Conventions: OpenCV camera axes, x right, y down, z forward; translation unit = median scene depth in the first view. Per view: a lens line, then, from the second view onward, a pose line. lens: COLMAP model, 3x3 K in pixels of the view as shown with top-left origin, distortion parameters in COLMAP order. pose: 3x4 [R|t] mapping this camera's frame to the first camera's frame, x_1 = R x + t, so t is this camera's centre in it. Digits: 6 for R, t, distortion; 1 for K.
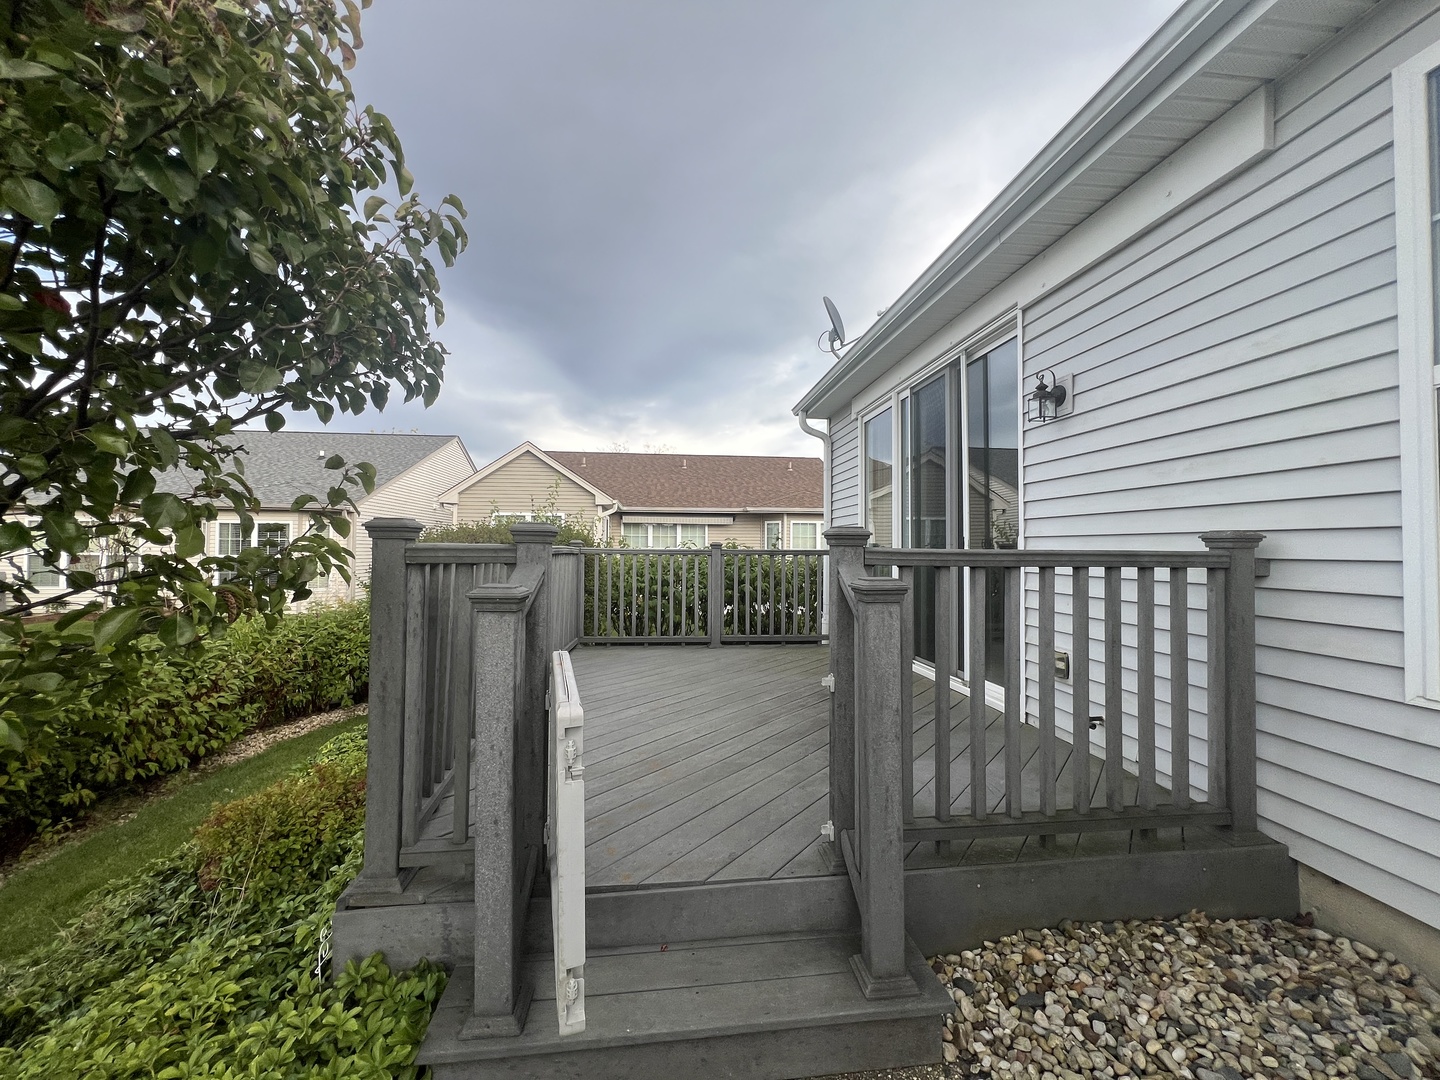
lens RADIAL K [[579.6, 0, 718.3], [0, 579.6, 537.8], [0, 0, 1]] dist [0.004219, 0.000345]
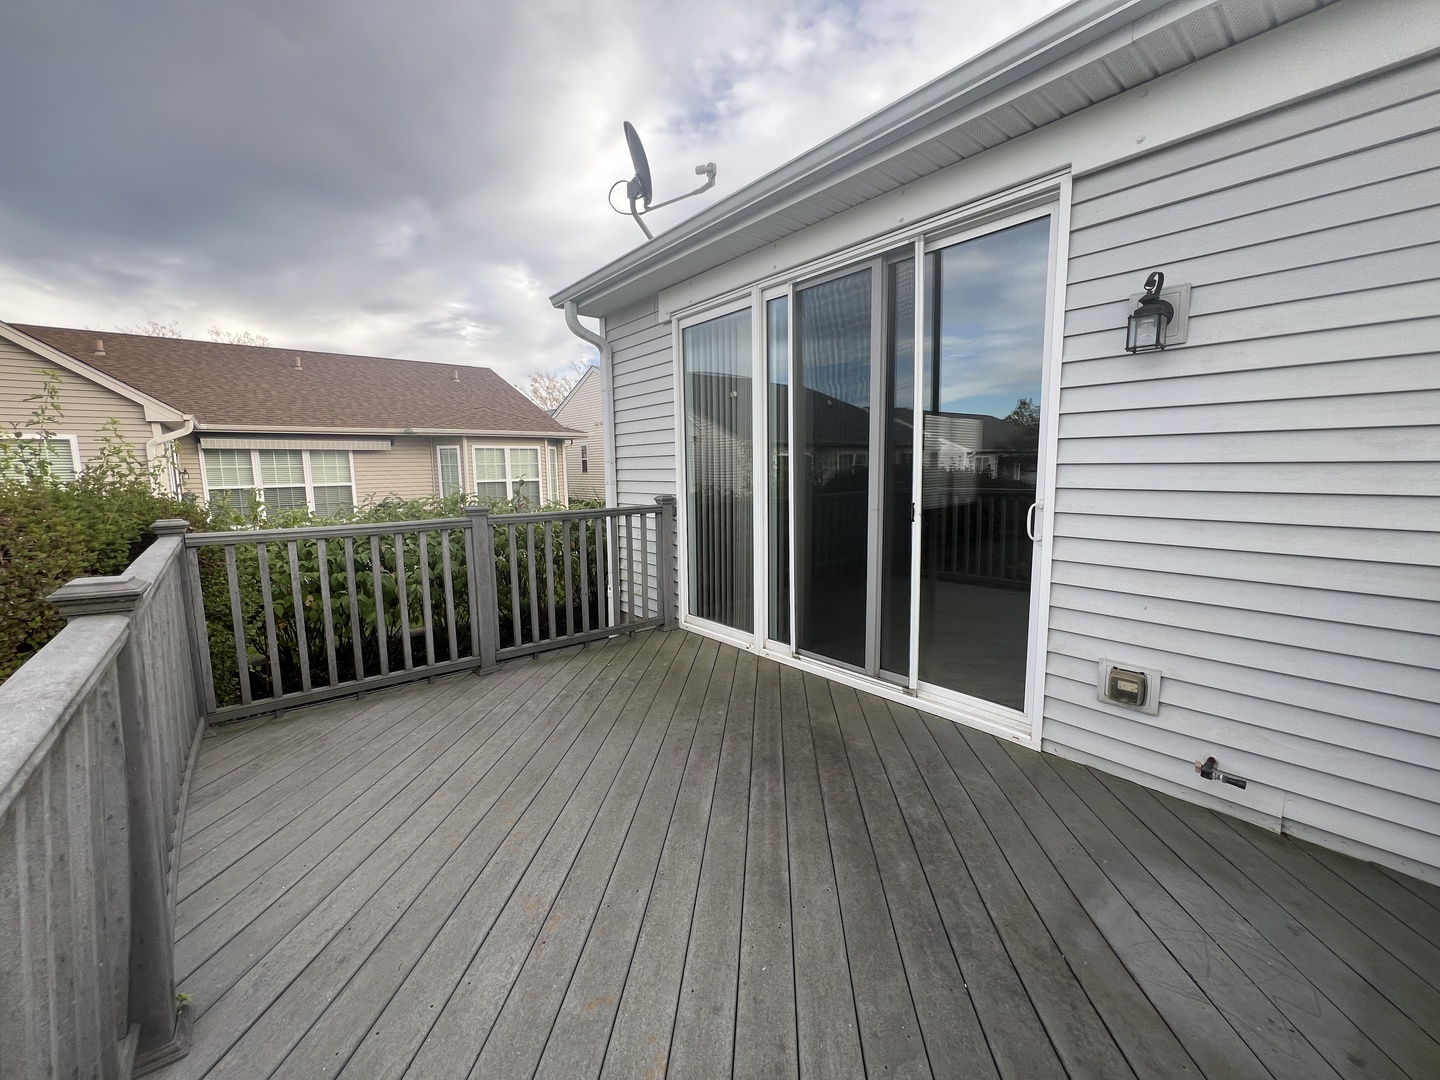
lens RADIAL K [[579.6, 0, 714.2], [0, 579.6, 535.1], [0, 0, 1]] dist [0.004219, 0.000345]
pose [[0.835892, -0.083186, 0.542554, -0.109007], [0.008548, 0.990302, 0.138666, -0.036405], [-0.548827, -0.111272, 0.828497, 0.297221]]
